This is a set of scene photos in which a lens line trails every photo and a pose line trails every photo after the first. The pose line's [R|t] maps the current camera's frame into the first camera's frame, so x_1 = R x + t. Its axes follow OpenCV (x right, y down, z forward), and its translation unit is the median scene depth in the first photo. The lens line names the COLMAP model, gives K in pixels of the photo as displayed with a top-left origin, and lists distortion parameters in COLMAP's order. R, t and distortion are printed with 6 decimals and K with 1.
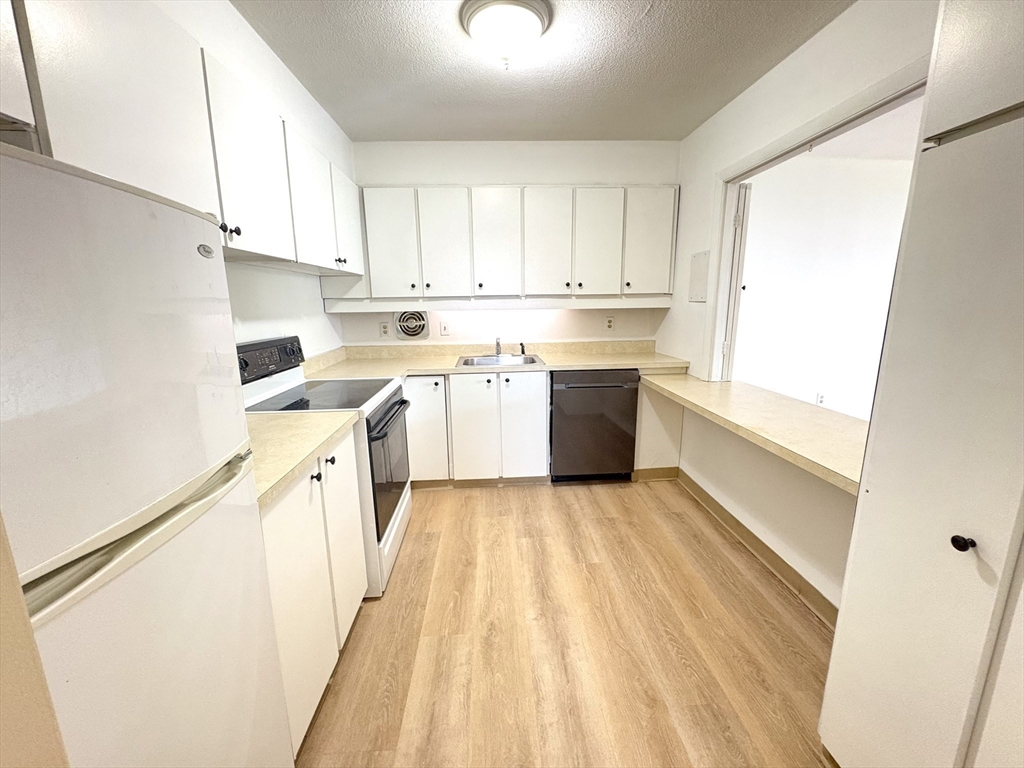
lens RADIAL K [[411.8, 0, 512.3], [0, 411.8, 384.6], [0, 0, 1]] dist [-0.001697, 0.000477]
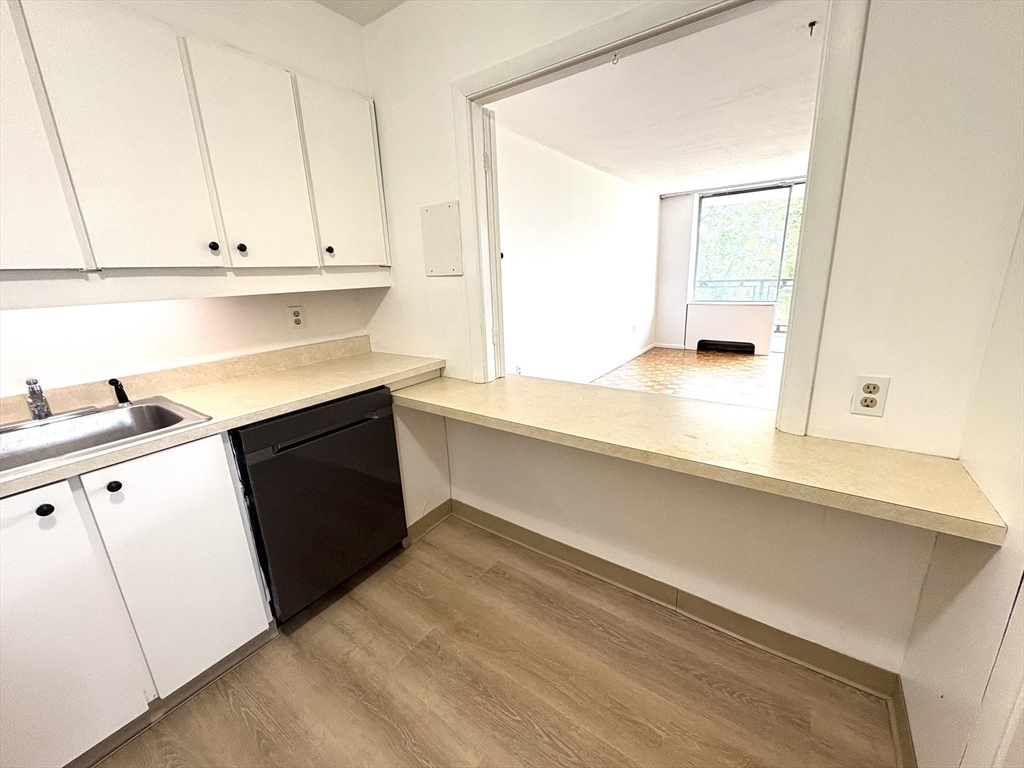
lens RADIAL K [[411.8, 0, 517.3], [0, 411.8, 383.7], [0, 0, 1]] dist [-0.001697, 0.000477]
pose [[0.627675, -0.213320, 0.748678, -0.041750], [0.183259, 0.975185, 0.124218, -0.081124], [-0.756598, 0.059234, 0.651192, 0.432825]]
